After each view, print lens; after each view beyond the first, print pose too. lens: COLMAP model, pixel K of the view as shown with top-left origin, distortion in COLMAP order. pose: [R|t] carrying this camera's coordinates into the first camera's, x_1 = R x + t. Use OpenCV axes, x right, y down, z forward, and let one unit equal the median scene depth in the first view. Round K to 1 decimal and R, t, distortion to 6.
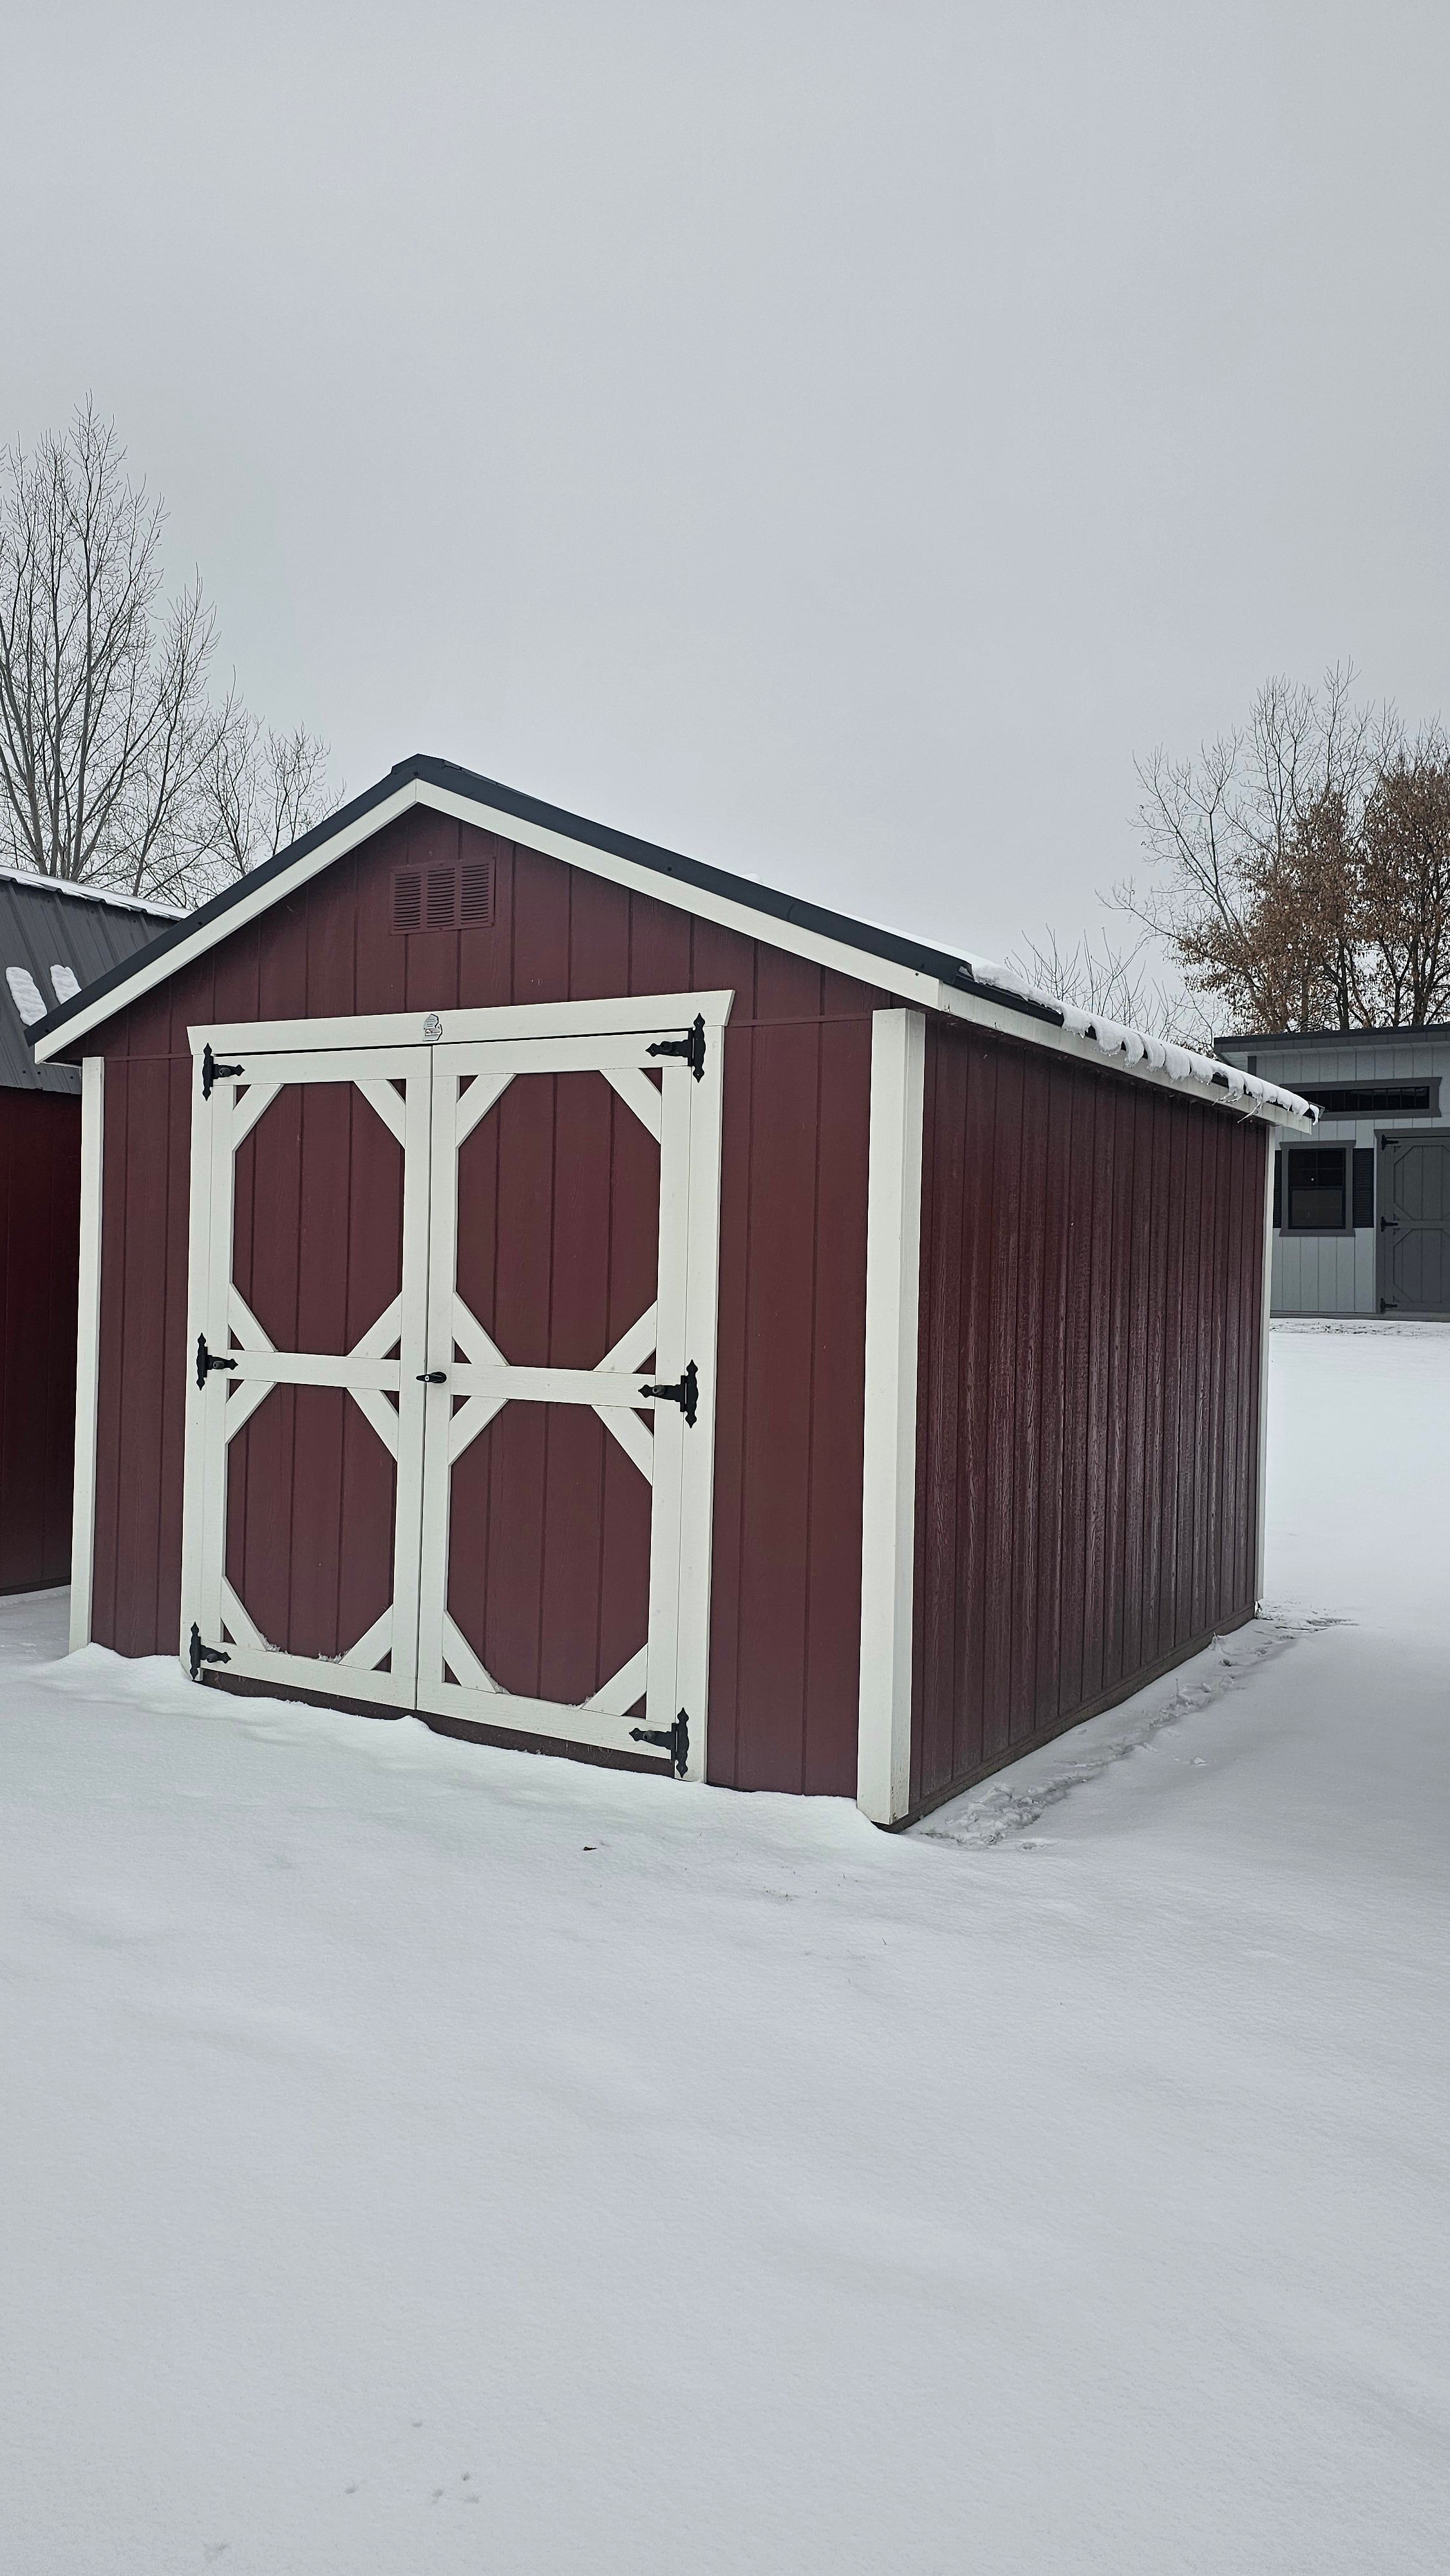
lens RADIAL K [[1763.7, 0, 798.8], [0, 1763.7, 1305.2], [0, 0, 1]] dist [-0.003133, -0.000975]
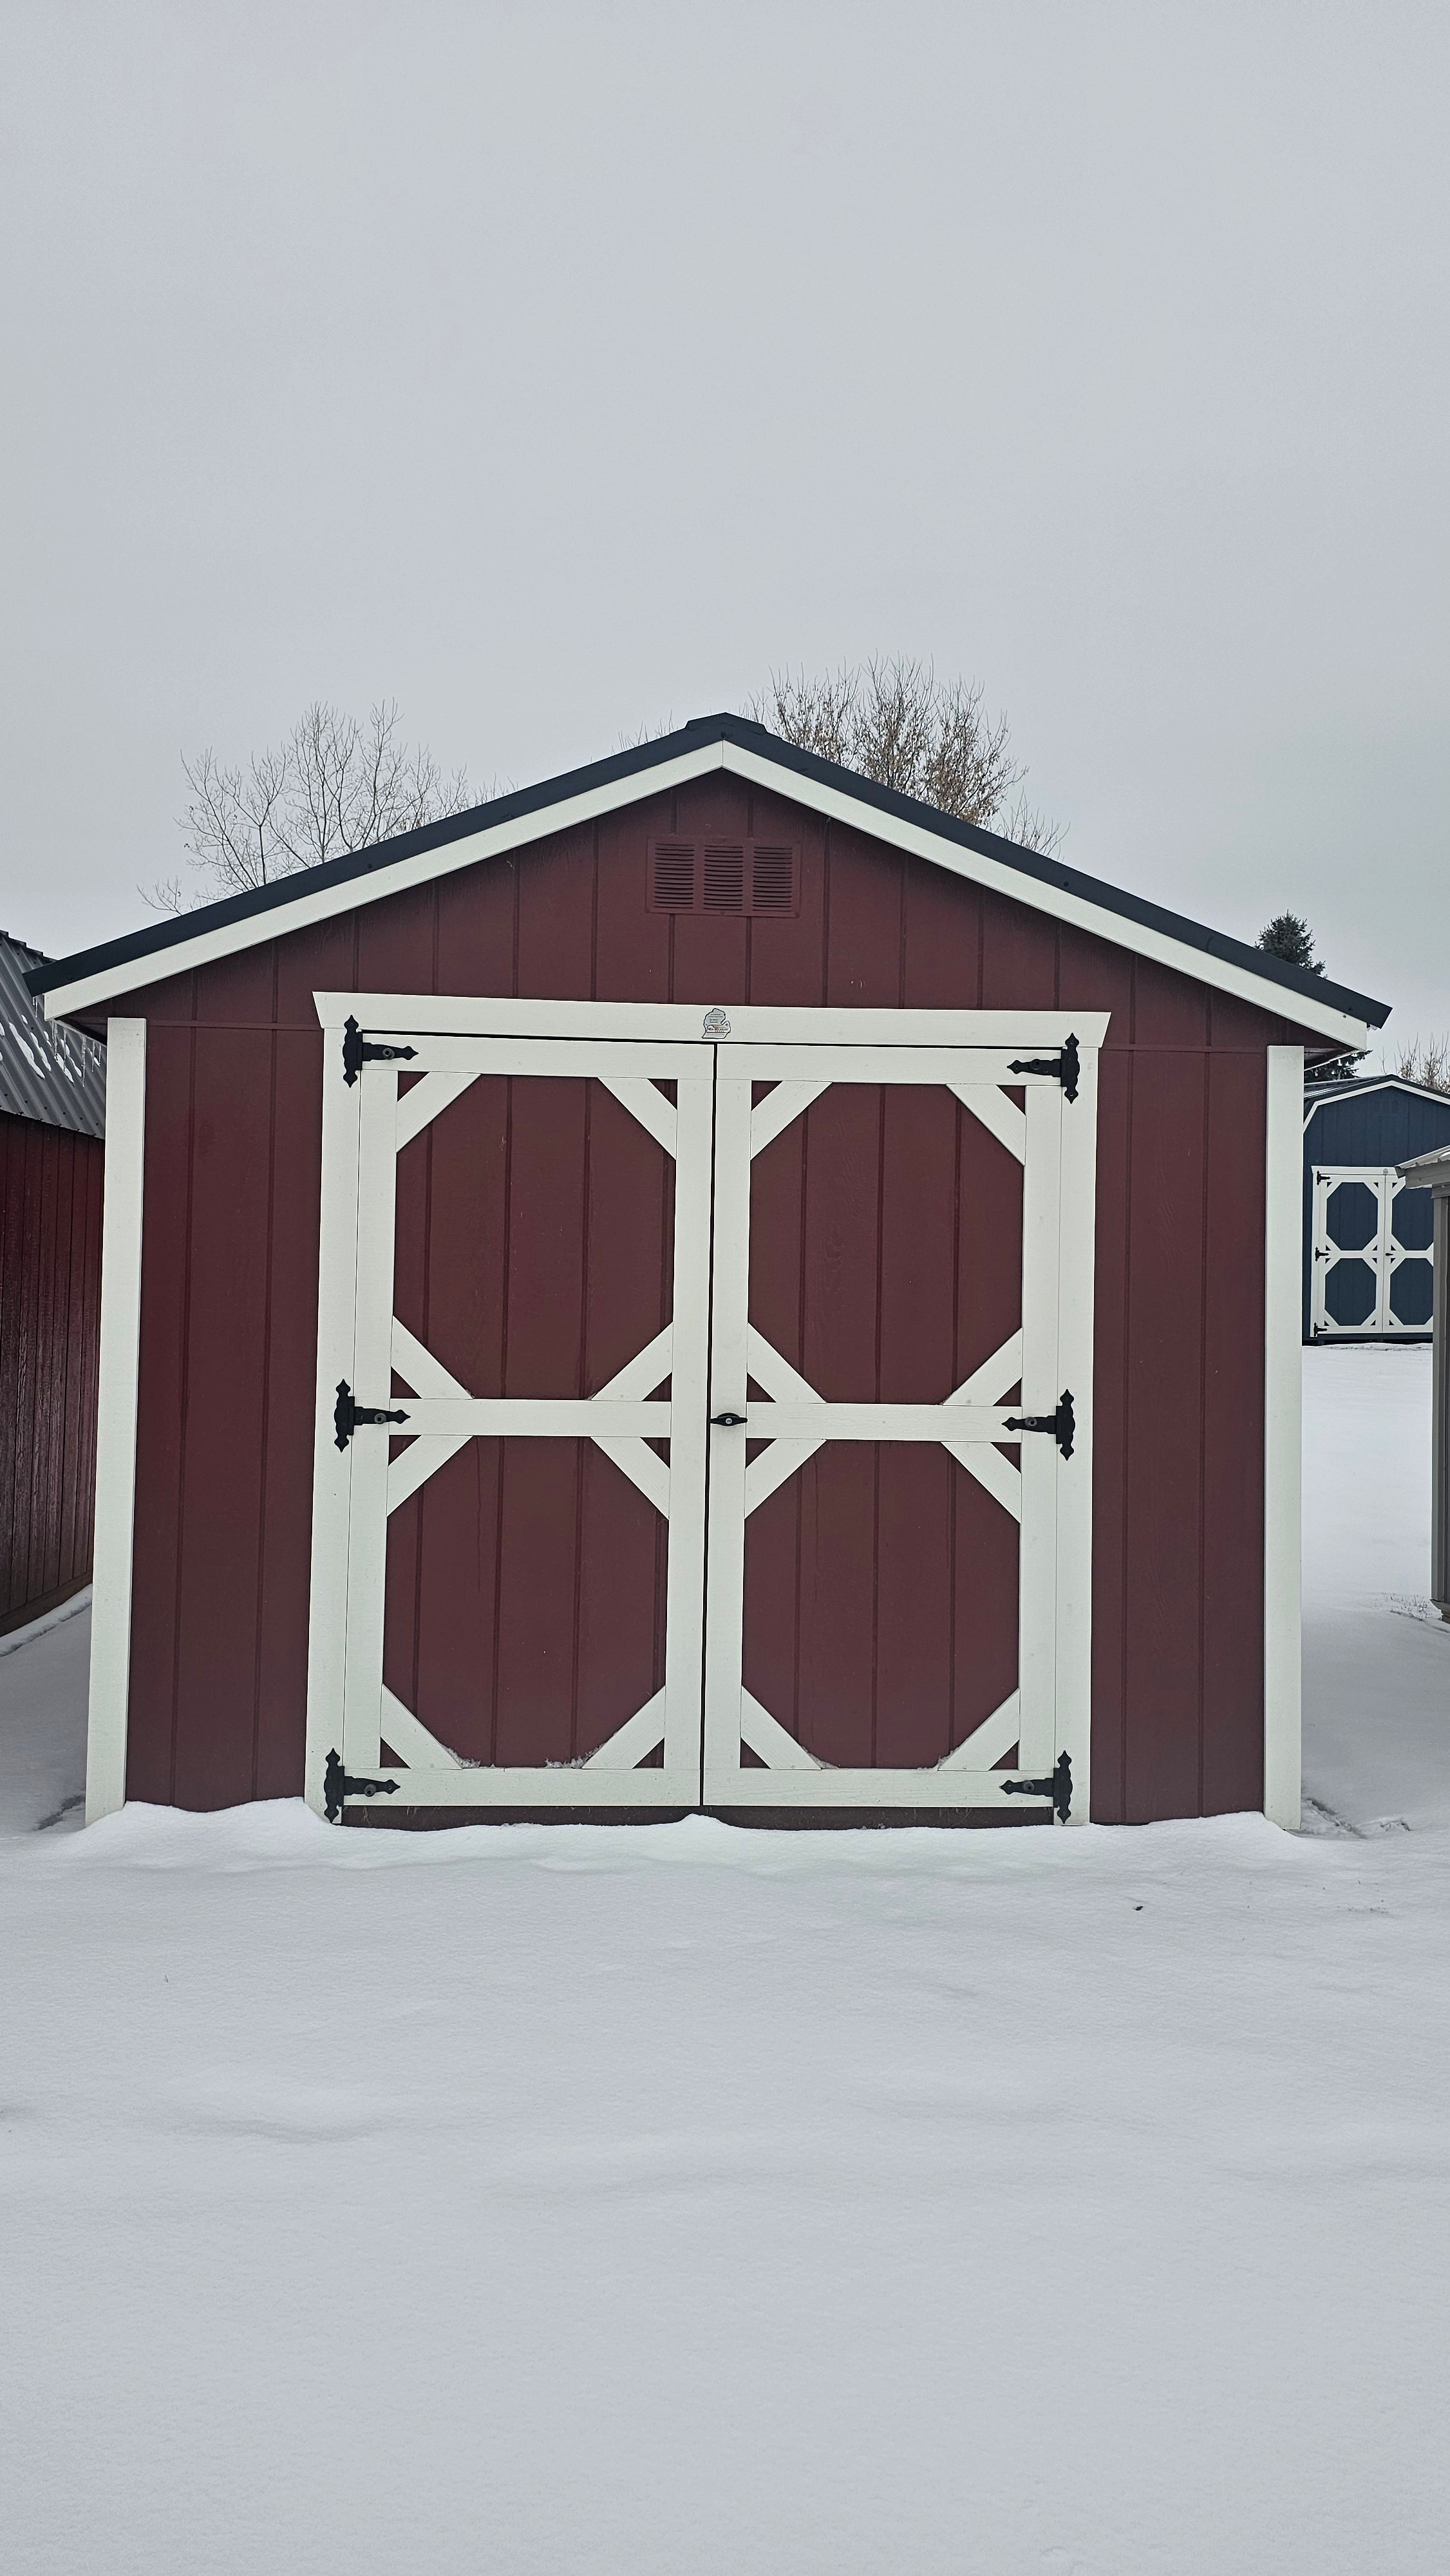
lens RADIAL K [[1727.6, 0, 725.0], [0, 1727.6, 1288.0], [0, 0, 1]] dist [0.011540, 0.000477]
pose [[0.836565, -0.002959, 0.547859, -0.681270], [0.014333, 0.999761, -0.016487, -0.011013], [-0.547680, 0.021645, 0.836408, 0.280255]]
